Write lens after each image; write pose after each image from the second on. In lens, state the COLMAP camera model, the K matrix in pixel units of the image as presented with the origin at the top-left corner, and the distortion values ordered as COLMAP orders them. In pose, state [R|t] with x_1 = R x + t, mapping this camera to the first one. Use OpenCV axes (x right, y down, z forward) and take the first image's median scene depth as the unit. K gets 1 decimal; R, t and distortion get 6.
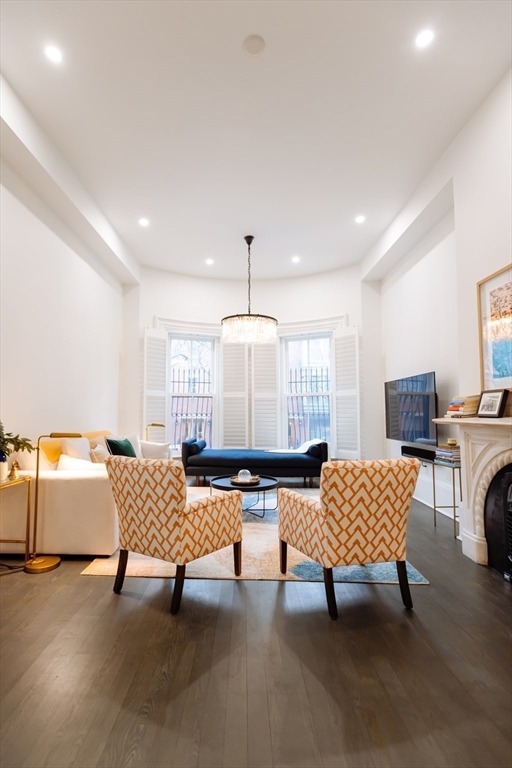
lens RADIAL K [[350.0, 0, 256.0], [0, 350.0, 386.4], [0, 0, 1]] dist [0.003462, -0.001216]
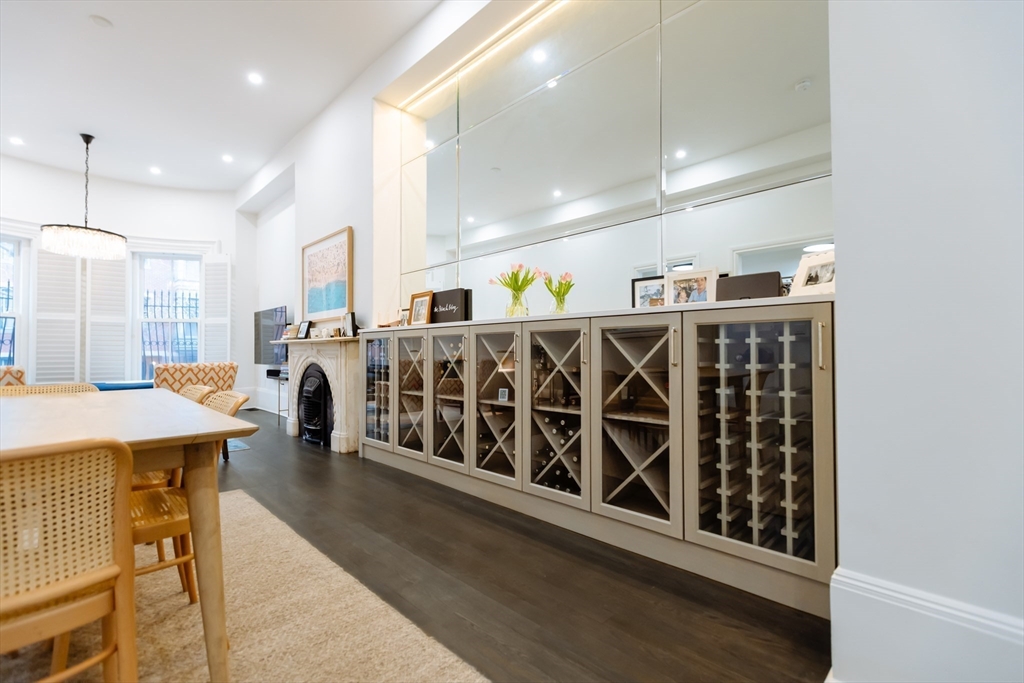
lens RADIAL K [[466.7, 0, 509.5], [0, 466.7, 340.5], [0, 0, 1]] dist [0.003462, -0.001216]
pose [[0.744177, 0.017226, 0.667761, -0.005802], [-0.049893, 0.998308, 0.029850, -0.005430], [-0.666117, -0.055530, 0.743777, -0.556001]]
